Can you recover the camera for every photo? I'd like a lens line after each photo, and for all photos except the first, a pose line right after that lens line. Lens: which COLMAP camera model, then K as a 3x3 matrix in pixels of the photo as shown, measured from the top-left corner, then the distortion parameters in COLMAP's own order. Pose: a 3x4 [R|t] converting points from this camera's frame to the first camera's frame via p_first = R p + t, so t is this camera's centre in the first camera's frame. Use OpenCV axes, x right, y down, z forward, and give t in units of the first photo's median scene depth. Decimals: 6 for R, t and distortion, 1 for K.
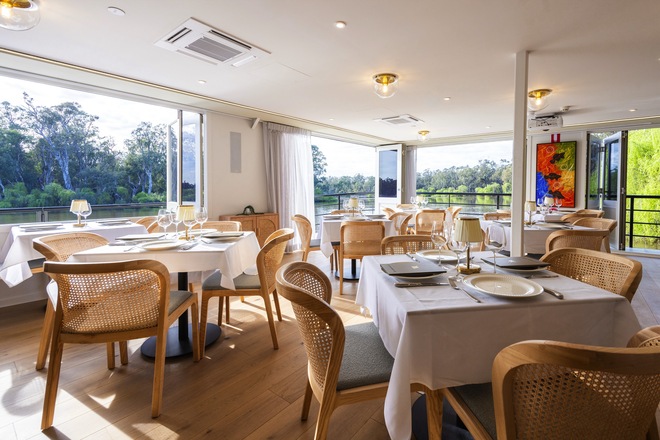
lens RADIAL K [[301.6, 0, 366.1], [0, 301.6, 196.0], [0, 0, 1]] dist [0.009843, -0.000620]
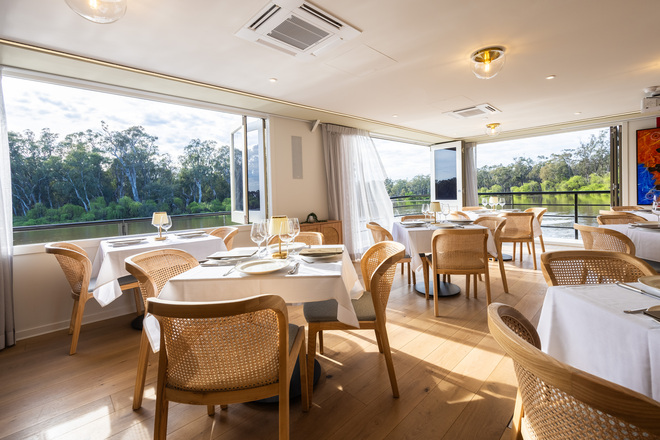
lens RADIAL K [[294.3, 0, 351.0], [0, 294.3, 198.5], [0, 0, 1]] dist [-0.000411, 0.000594]
pose [[0.989217, -0.031569, -0.143016, -0.125019], [0.030951, 0.999499, -0.006550, -0.003206], [0.143151, 0.002053, 0.989699, 0.098565]]
